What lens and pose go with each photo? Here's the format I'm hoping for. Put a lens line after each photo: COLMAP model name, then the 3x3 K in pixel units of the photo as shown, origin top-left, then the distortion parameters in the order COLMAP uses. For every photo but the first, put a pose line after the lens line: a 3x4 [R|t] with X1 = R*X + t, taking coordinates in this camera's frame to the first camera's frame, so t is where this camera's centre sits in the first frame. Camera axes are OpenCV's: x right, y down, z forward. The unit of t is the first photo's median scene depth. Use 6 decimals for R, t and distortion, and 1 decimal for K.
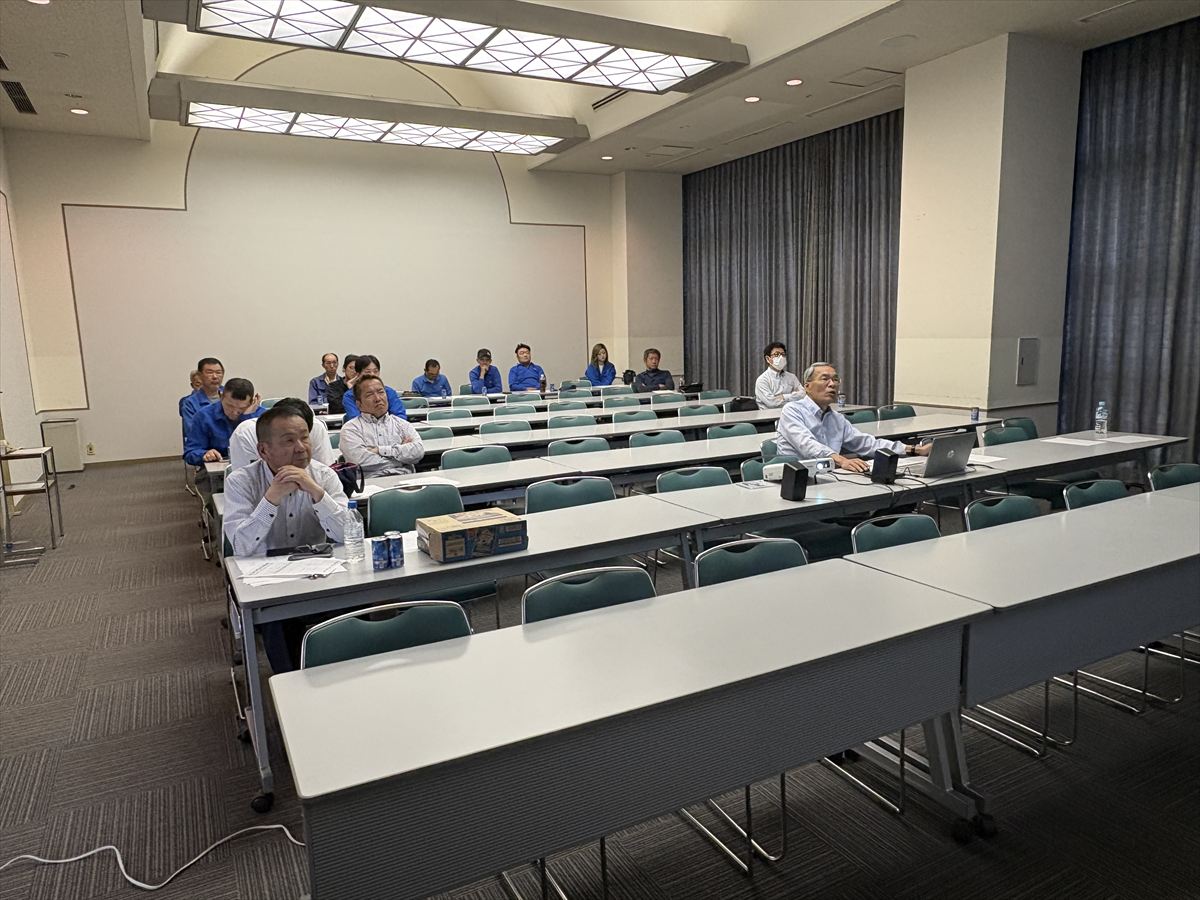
lens RADIAL K [[799.6, 0, 600.0], [0, 799.6, 450.0], [0, 0, 1]] dist [0.028355, 0.000297]
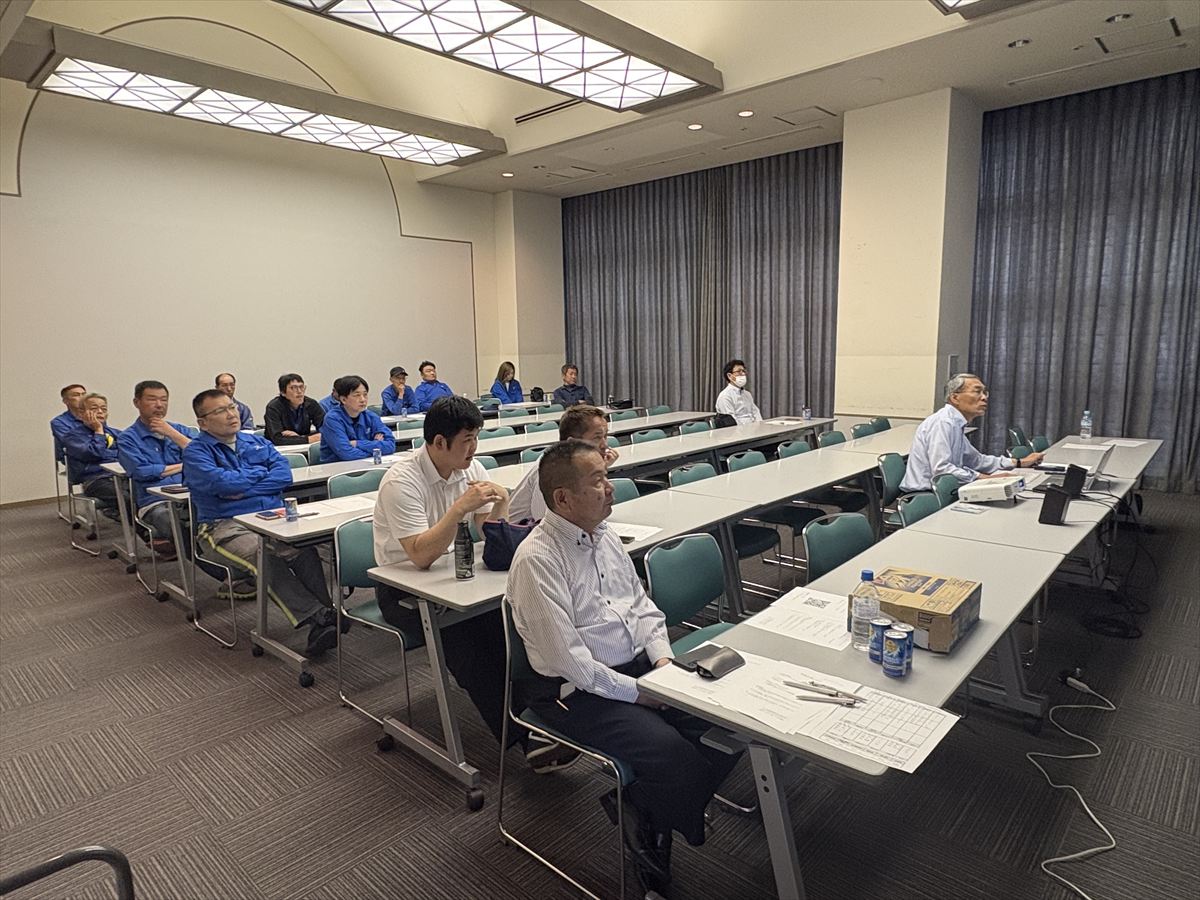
lens RADIAL K [[728.6, 0, 600.0], [0, 728.6, 450.0], [0, 0, 1]] dist [0.002800, 0.022476]
pose [[0.948817, -0.040865, 0.313172, -0.230872], [0.044203, 0.999016, -0.003562, -0.019635], [-0.312719, 0.017223, 0.949690, 0.144524]]
